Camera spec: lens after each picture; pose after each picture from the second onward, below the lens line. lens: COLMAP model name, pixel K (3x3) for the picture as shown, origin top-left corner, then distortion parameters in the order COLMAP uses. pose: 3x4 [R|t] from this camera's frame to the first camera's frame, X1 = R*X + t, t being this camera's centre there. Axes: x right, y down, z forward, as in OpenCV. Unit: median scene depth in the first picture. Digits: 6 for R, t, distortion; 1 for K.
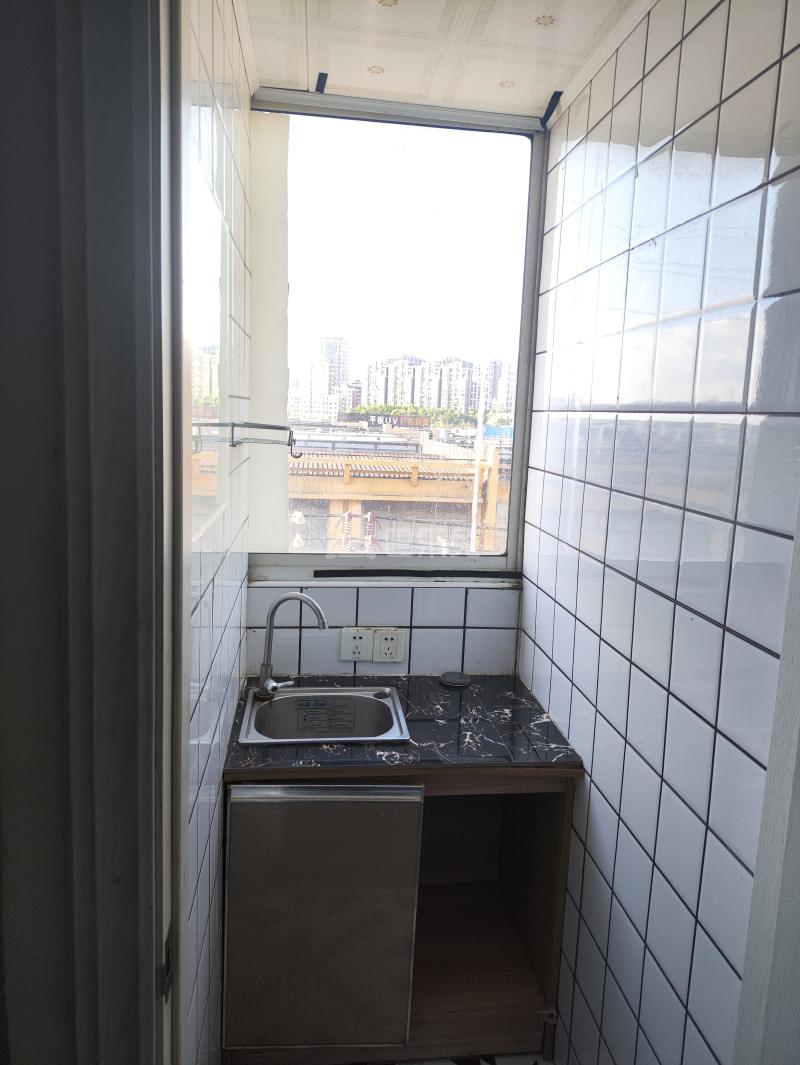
lens RADIAL K [[764.0, 0, 415.9], [0, 764.0, 524.7], [0, 0, 1]] dist [0.089900, -0.172137]
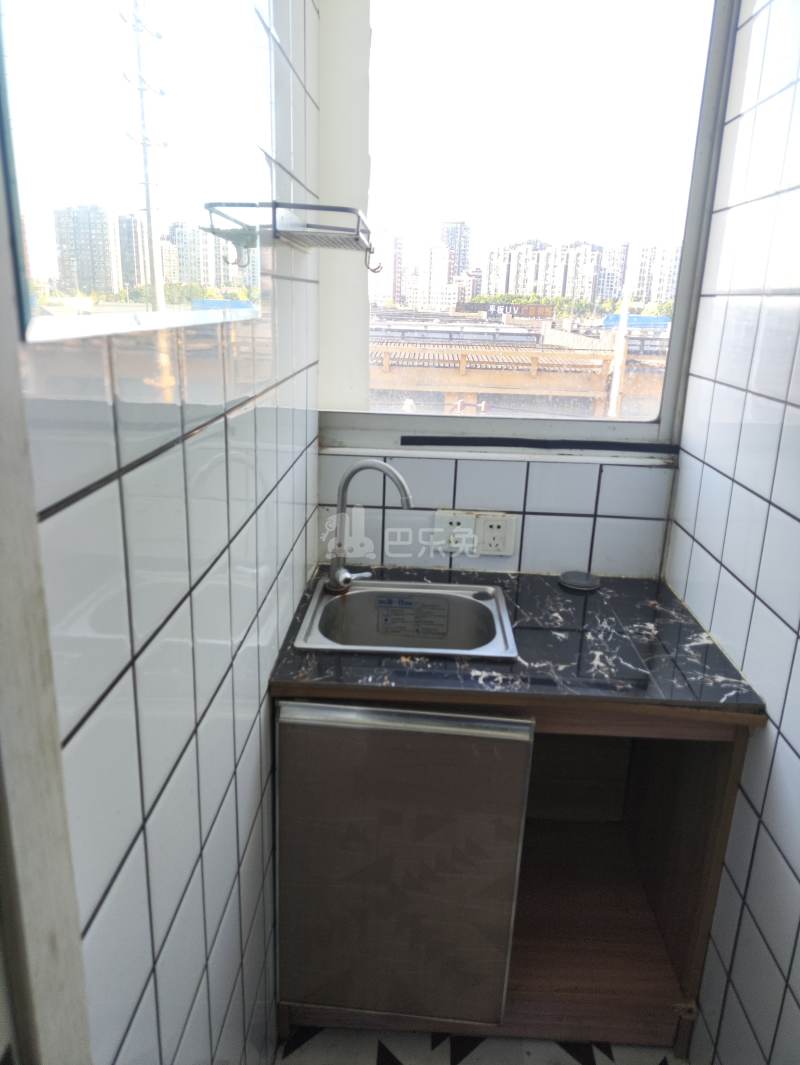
lens RADIAL K [[752.0, 0, 393.7], [0, 752.0, 523.9], [0, 0, 1]] dist [0.087700, -0.112518]
pose [[0.983618, 0.037873, -0.176241, -0.001243], [-0.013770, 0.990610, 0.136022, 0.044799], [0.179738, -0.131367, 0.974904, 0.238142]]
